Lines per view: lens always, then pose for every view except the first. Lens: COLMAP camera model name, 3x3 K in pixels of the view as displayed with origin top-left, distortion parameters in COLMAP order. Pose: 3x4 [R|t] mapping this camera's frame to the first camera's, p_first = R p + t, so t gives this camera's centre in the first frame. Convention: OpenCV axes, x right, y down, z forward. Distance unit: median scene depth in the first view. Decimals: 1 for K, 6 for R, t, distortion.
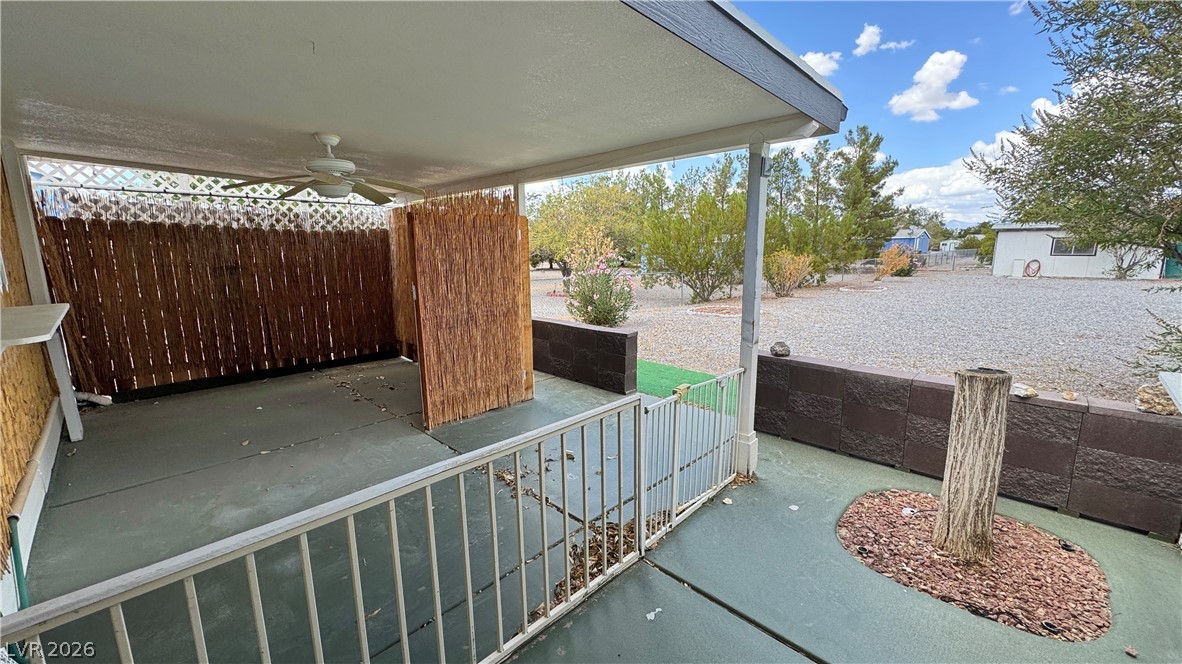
lens RADIAL K [[470.9, 0, 590.4], [0, 470.9, 333.1], [0, 0, 1]] dist [-0.000825, 0.000500]
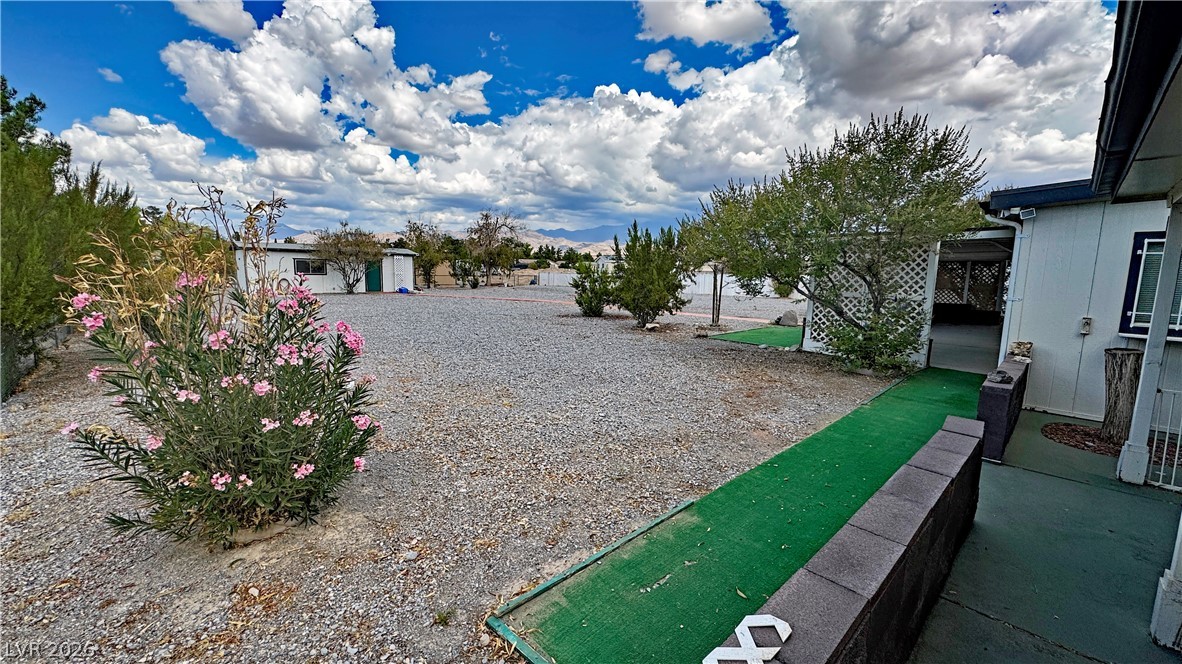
lens RADIAL K [[470.9, 0, 595.7], [0, 470.9, 334.4], [0, 0, 1]] dist [-0.000825, 0.000500]
pose [[0.027339, -0.128256, 0.991364, -0.463343], [0.158089, 0.979809, 0.122402, -0.226680], [-0.987046, 0.153378, 0.047062, 1.224373]]
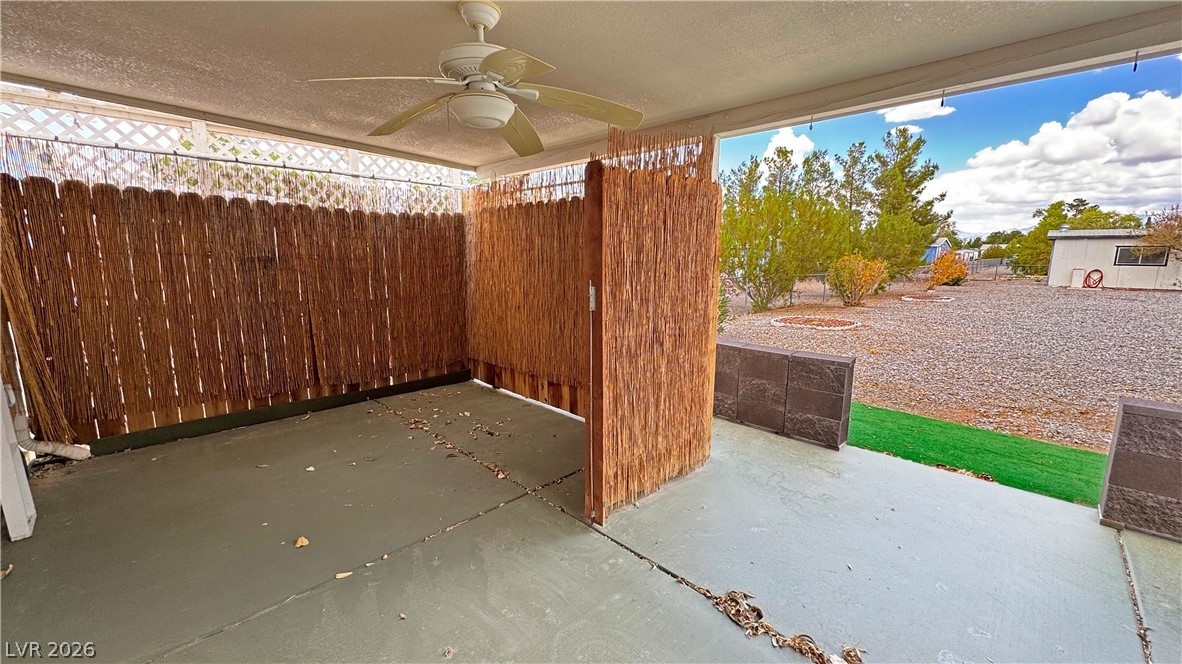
lens RADIAL K [[470.9, 0, 590.9], [0, 470.9, 333.3], [0, 0, 1]] dist [-0.000825, 0.000500]
pose [[0.999906, 0.013181, -0.003808, -0.250511], [-0.013223, 0.999849, -0.011298, -0.023834], [0.003658, 0.011347, 0.999929, 0.273192]]
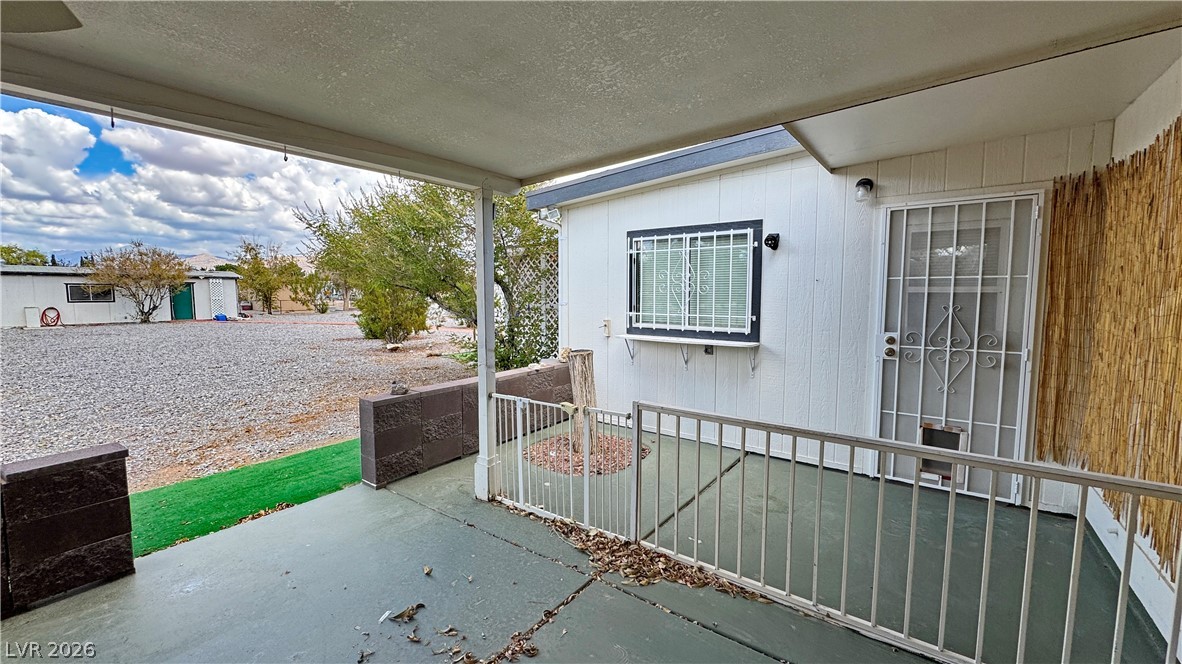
lens RADIAL K [[470.9, 0, 590.9], [0, 470.9, 333.8], [0, 0, 1]] dist [-0.000825, 0.000500]
pose [[-0.135375, -0.080582, 0.987512, -0.403111], [0.178250, 0.978444, 0.104278, -0.070808], [-0.974628, 0.190141, -0.118093, 0.478497]]
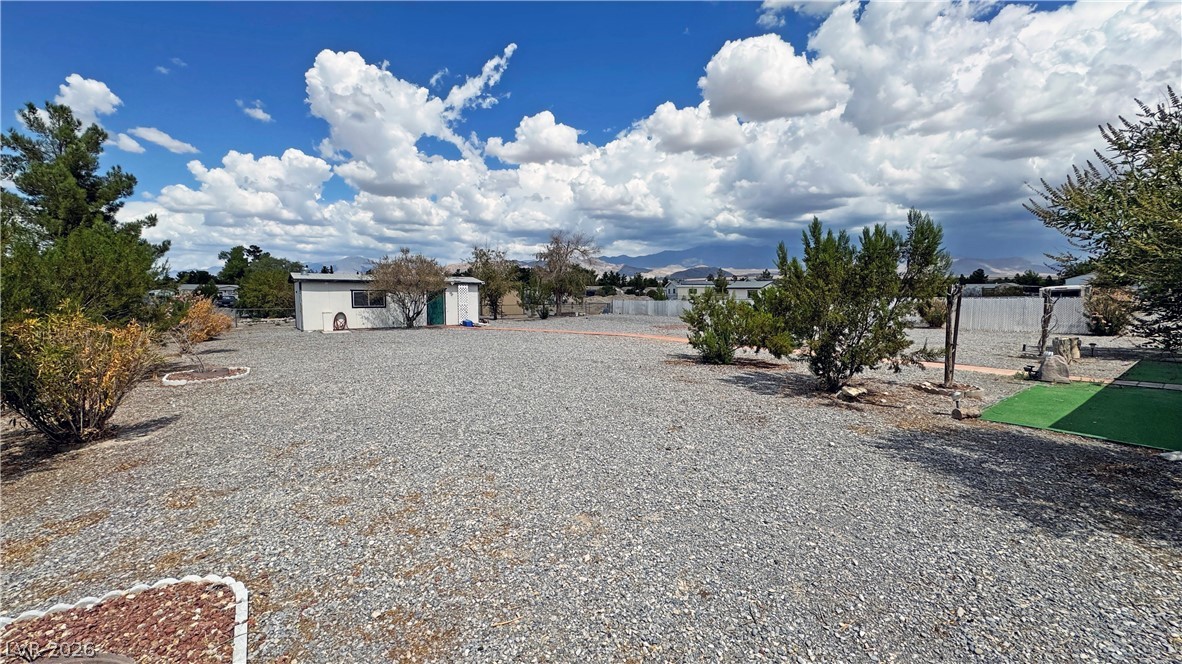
lens RADIAL K [[470.9, 0, 594.0], [0, 470.9, 333.7], [0, 0, 1]] dist [-0.000825, 0.000500]
pose [[0.160869, -0.073508, 0.984235, 0.358713], [0.174254, 0.983673, 0.044985, -0.295265], [-0.971471, 0.164271, 0.171051, 1.517050]]
